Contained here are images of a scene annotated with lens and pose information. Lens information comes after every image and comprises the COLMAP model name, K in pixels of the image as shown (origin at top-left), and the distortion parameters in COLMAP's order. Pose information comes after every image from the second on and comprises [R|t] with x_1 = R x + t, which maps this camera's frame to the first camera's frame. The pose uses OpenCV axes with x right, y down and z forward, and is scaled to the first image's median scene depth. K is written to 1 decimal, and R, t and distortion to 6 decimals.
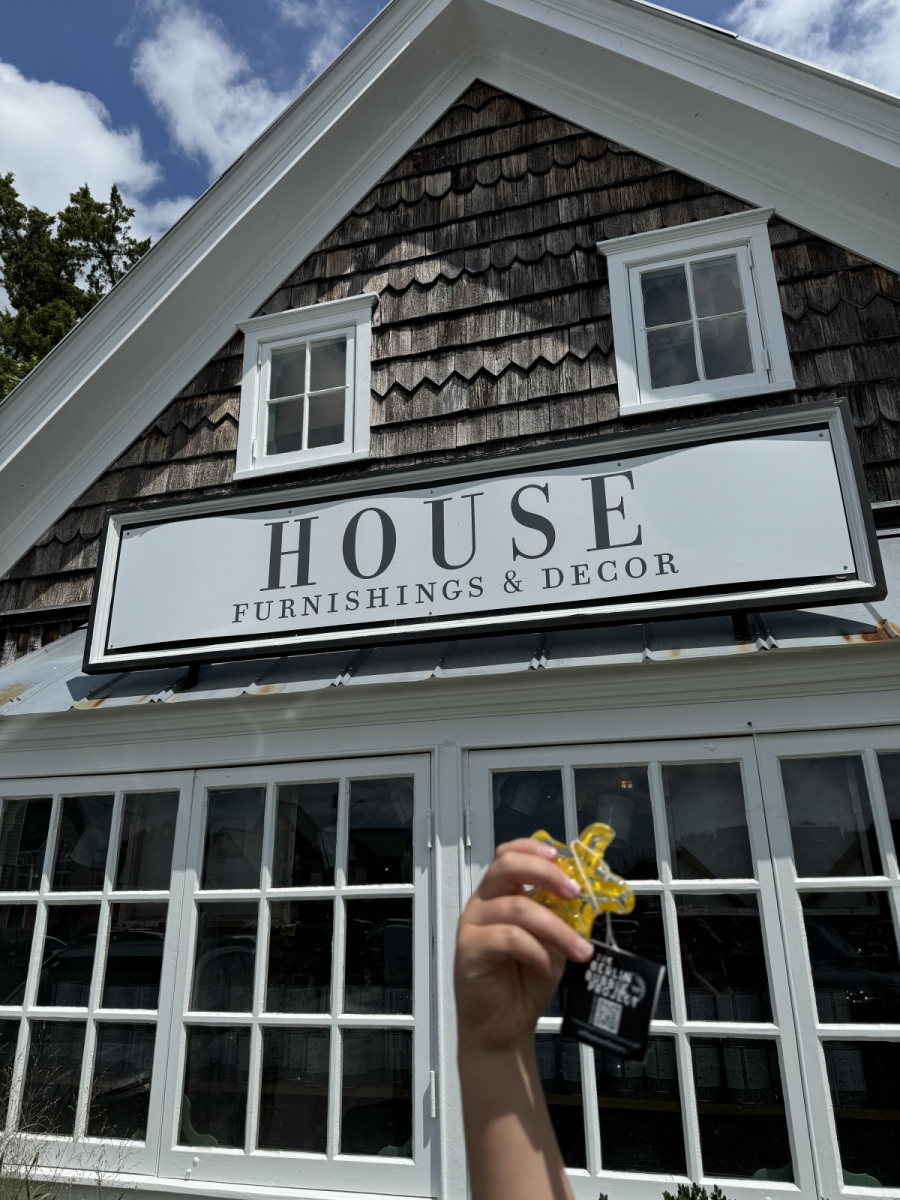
lens RADIAL K [[844.5, 0, 450.0], [0, 844.5, 600.0], [0, 0, 1]] dist [0.028428, -0.001978]
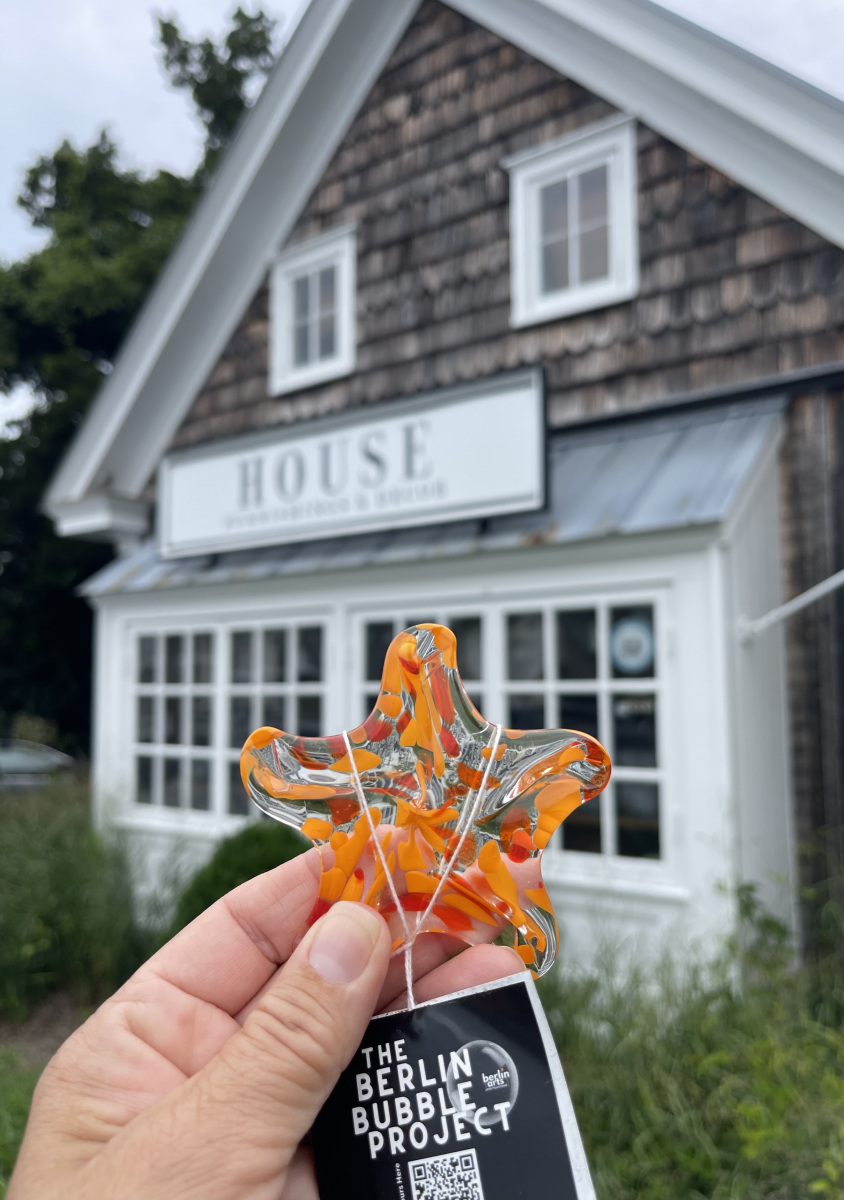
lens RADIAL K [[985.4, 0, 422.0], [0, 985.4, 600.0], [0, 0, 1]] dist [0.001641, 0.000914]
pose [[0.926532, -0.021509, -0.375600, 0.580793], [0.116737, 0.965523, 0.232675, -0.173838], [0.357646, -0.259427, 0.897099, -0.420418]]
